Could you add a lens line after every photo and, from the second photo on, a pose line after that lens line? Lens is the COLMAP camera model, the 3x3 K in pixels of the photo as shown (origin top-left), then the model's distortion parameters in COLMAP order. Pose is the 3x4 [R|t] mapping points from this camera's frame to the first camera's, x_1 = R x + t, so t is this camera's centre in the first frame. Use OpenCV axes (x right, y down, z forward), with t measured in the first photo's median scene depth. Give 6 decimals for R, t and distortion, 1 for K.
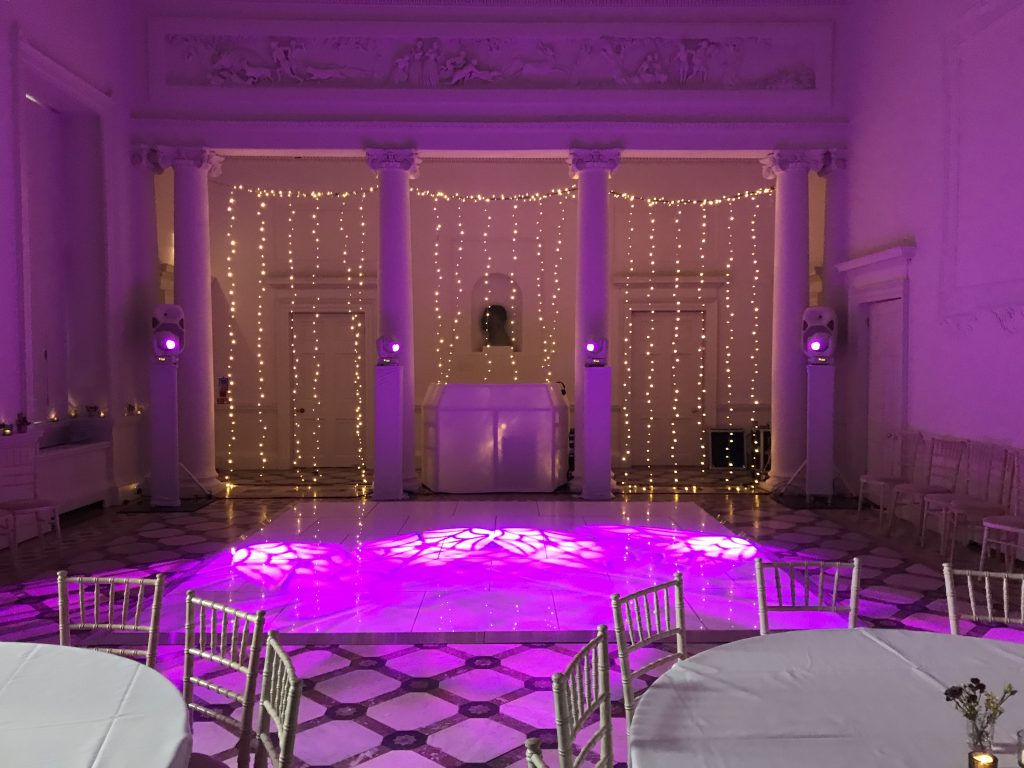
lens RADIAL K [[835.9, 0, 517.6], [0, 835.9, 384.8], [0, 0, 1]] dist [0.003950, -0.000607]
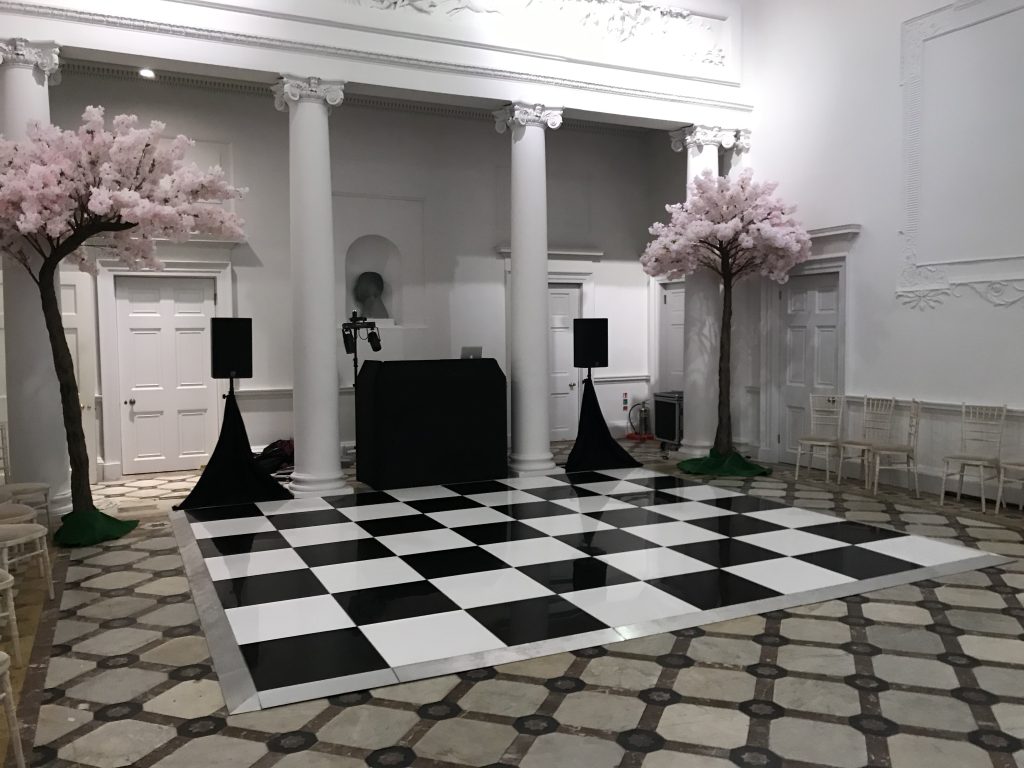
lens RADIAL K [[834.5, 0, 514.1], [0, 834.5, 379.0], [0, 0, 1]] dist [0.031977, -0.030680]
pose [[0.908855, -0.028993, 0.416104, -0.319516], [0.021916, 0.999523, 0.021774, 0.000736], [-0.416537, -0.010671, 0.909056, 0.171378]]
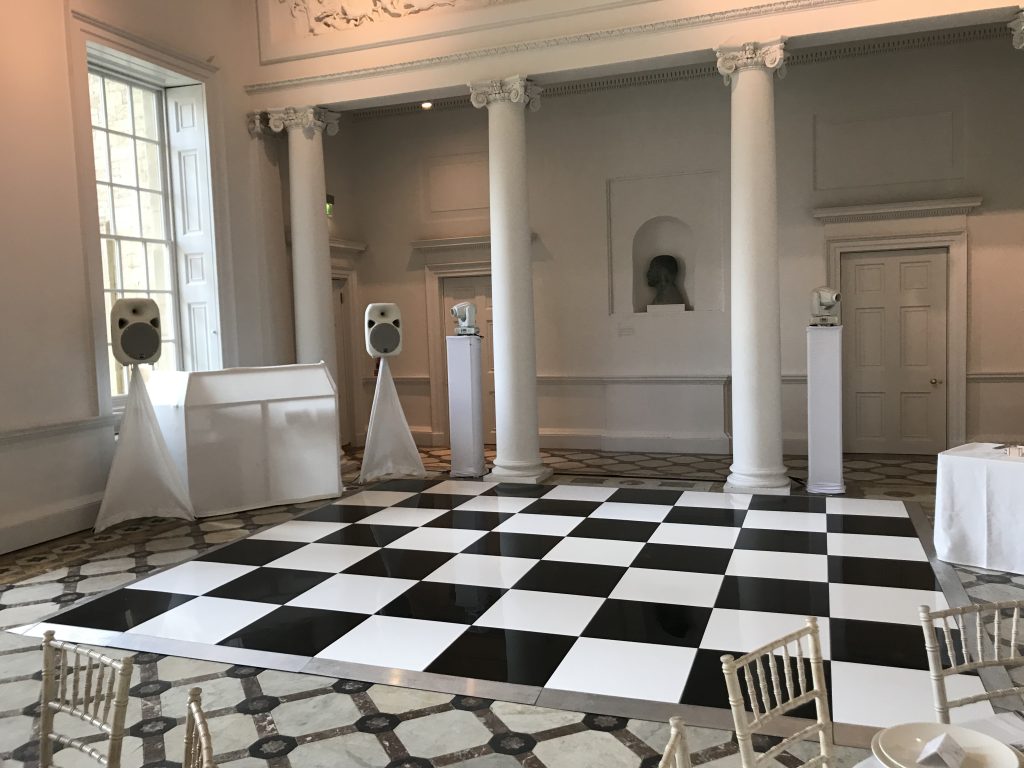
lens RADIAL K [[834.5, 0, 510.8], [0, 834.5, 369.2], [0, 0, 1]] dist [0.031977, -0.030680]
pose [[0.931061, -0.008208, -0.364772, 0.168902], [0.019258, 0.999459, 0.026665, -0.009857], [0.364356, -0.031851, 0.930715, 0.204852]]
